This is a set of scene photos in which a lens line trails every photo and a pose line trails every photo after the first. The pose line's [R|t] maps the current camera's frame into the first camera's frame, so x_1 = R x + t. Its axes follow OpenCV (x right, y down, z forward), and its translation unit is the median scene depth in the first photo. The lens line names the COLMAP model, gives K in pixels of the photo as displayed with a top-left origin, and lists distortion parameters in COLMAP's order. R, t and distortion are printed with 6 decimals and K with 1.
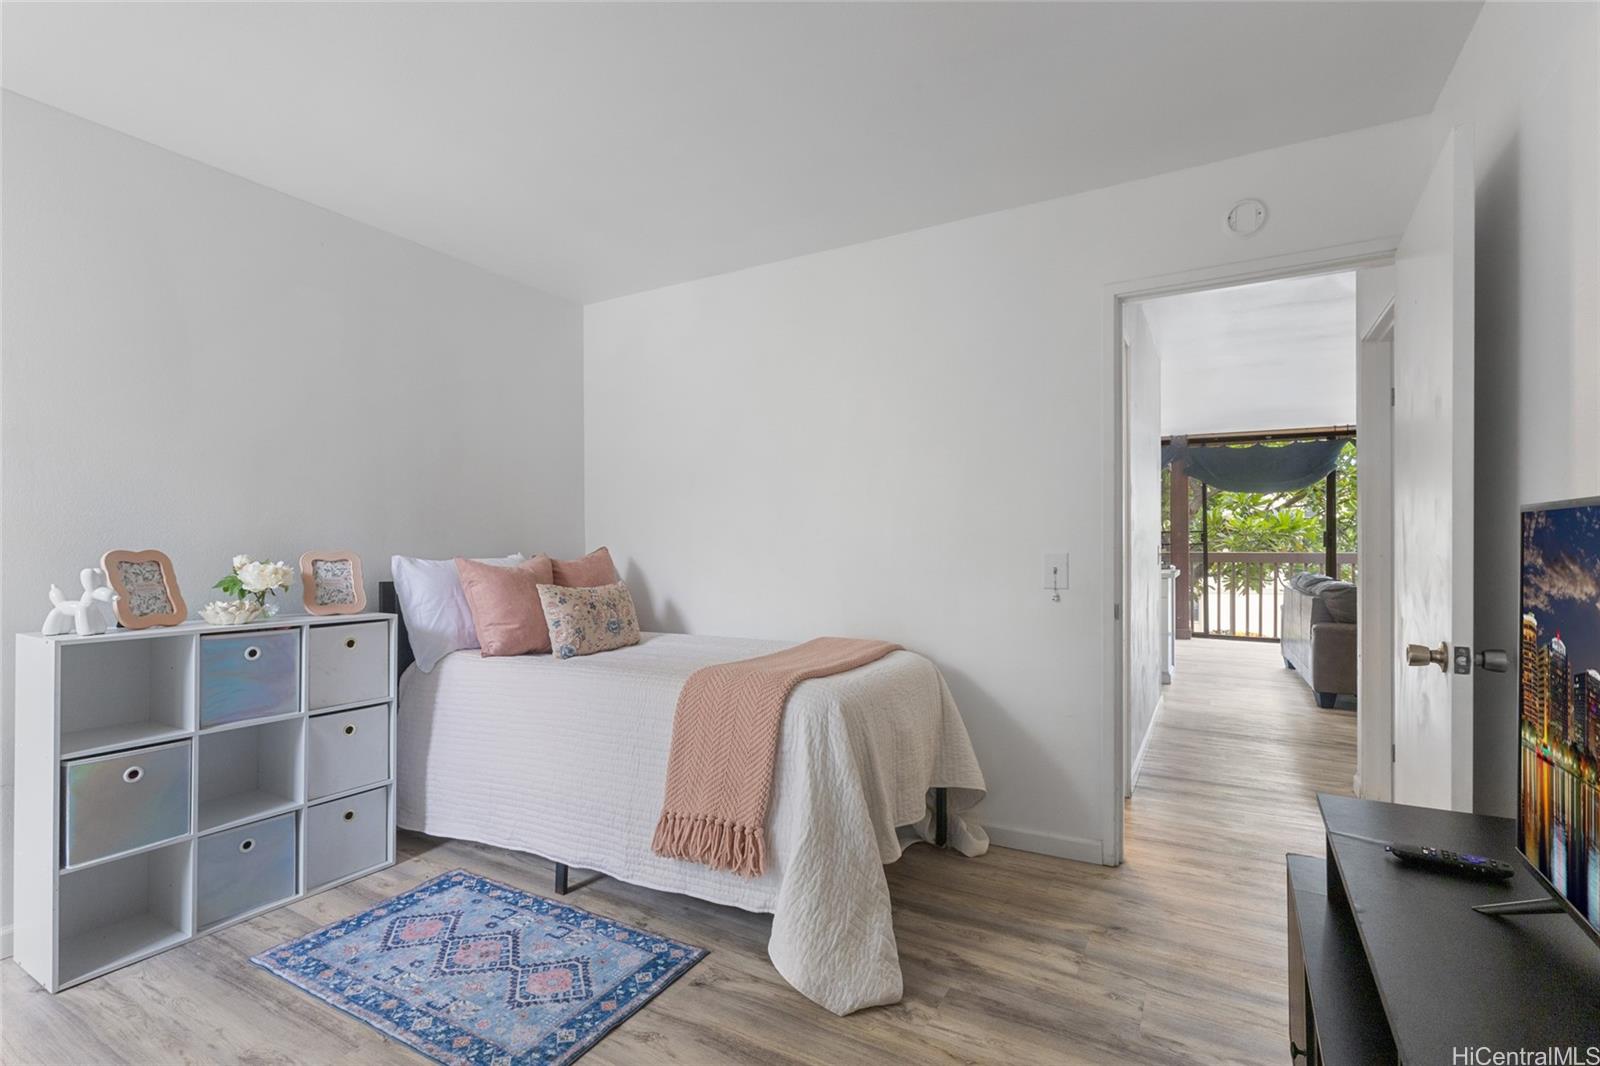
lens RADIAL K [[738.2, 0, 778.9], [0, 738.2, 540.8], [0, 0, 1]] dist [0.000853, -0.001981]
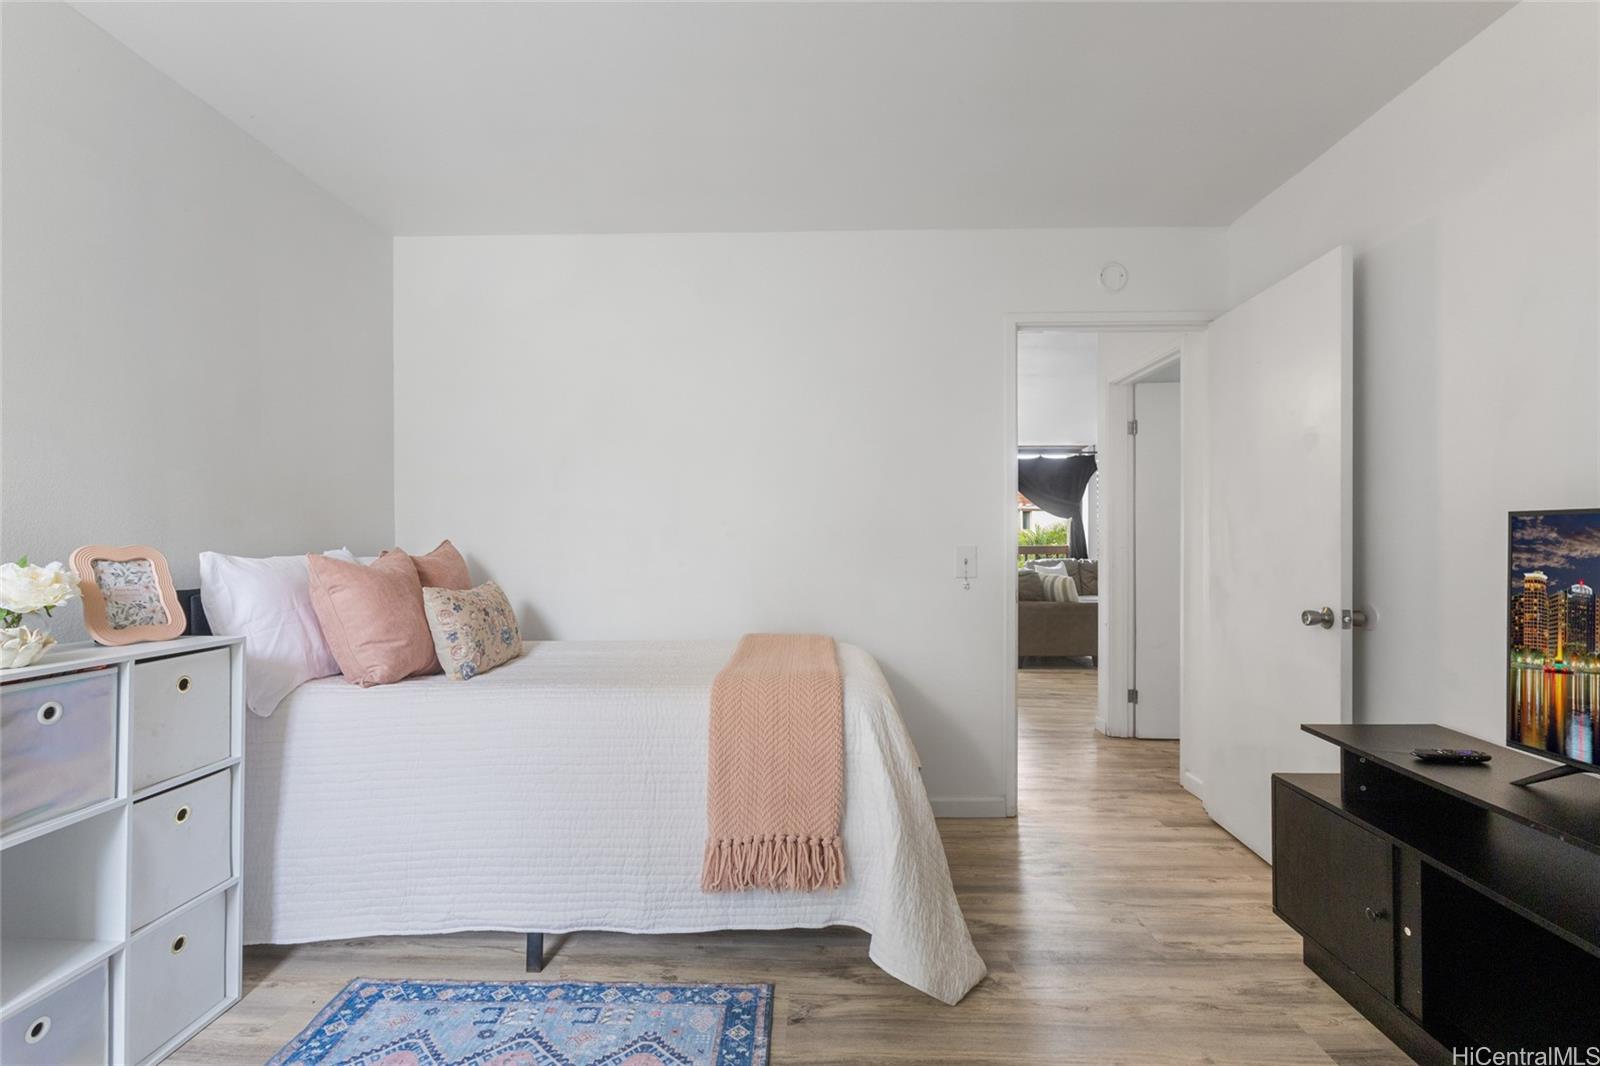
lens RADIAL K [[738.2, 0, 784.9], [0, 738.2, 531.8], [0, 0, 1]] dist [0.000853, -0.001981]
pose [[0.879026, 0.006227, 0.476733, -0.446133], [-0.004531, 0.999979, -0.004706, 0.002541], [-0.476752, 0.001977, 0.879036, 0.165282]]
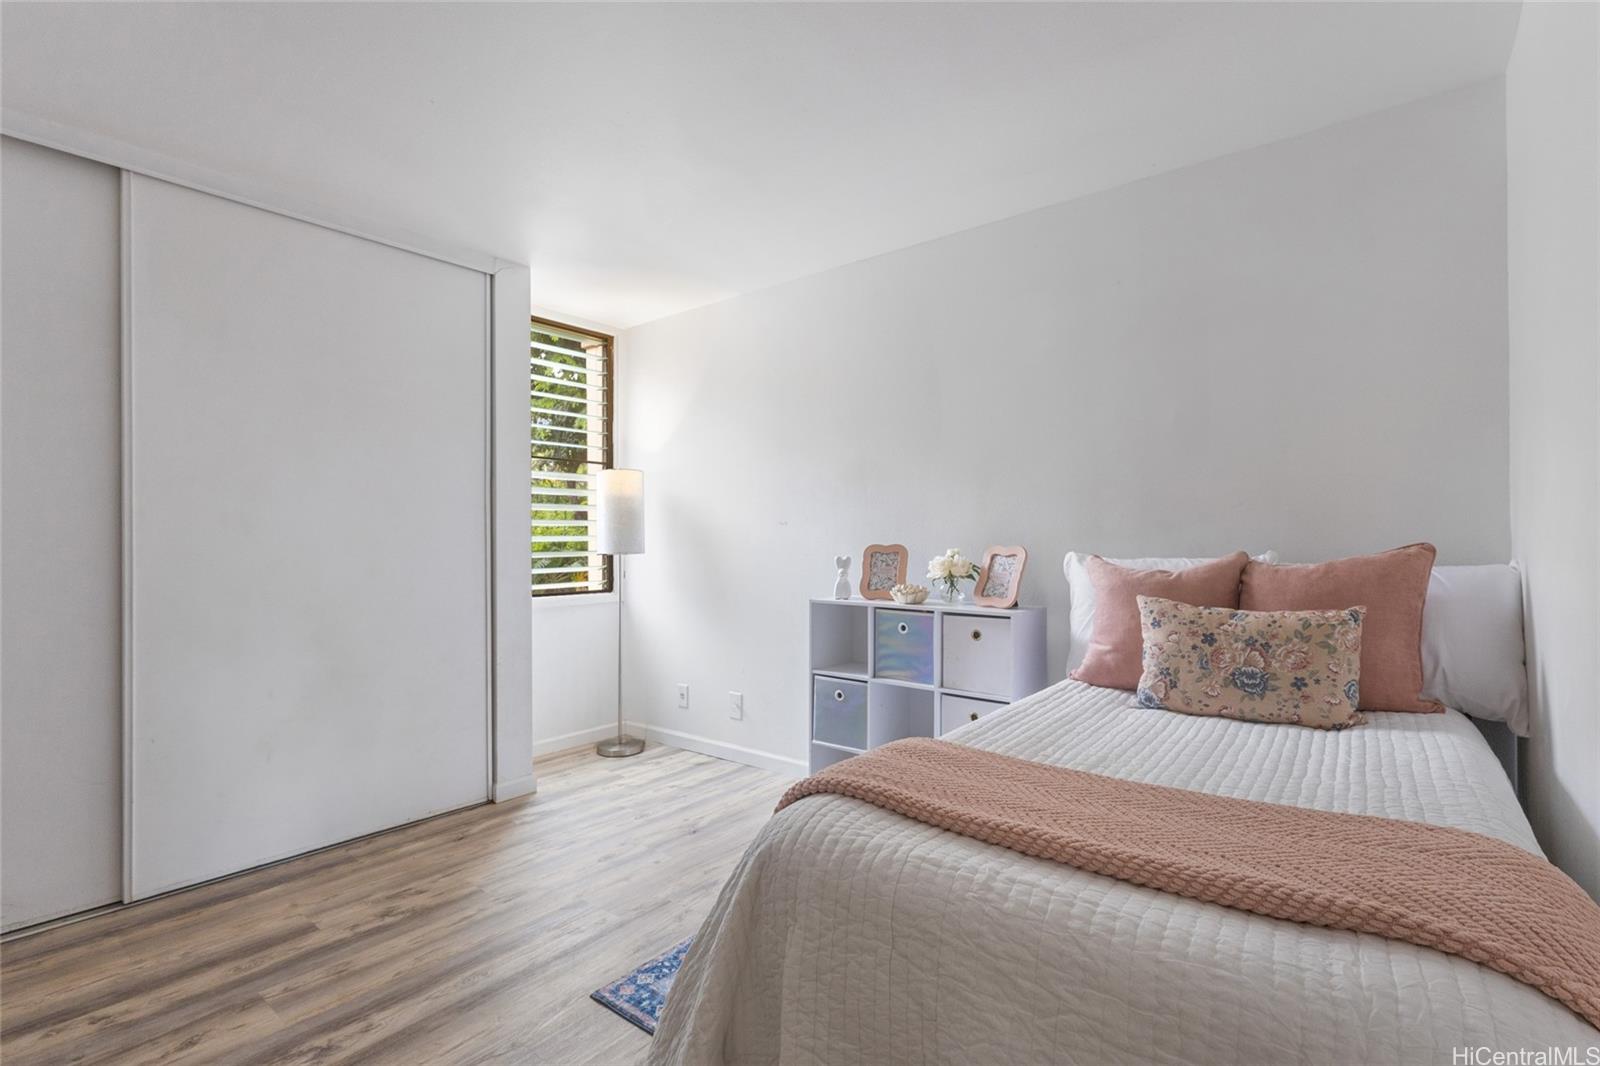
lens RADIAL K [[738.2, 0, 801.1], [0, 738.2, 538.6], [0, 0, 1]] dist [0.000853, -0.001981]
pose [[-0.132374, -0.001496, -0.991199, 0.514299], [0.008045, 0.999964, -0.002583, 0.003963], [0.991167, -0.008316, -0.132358, 0.946174]]
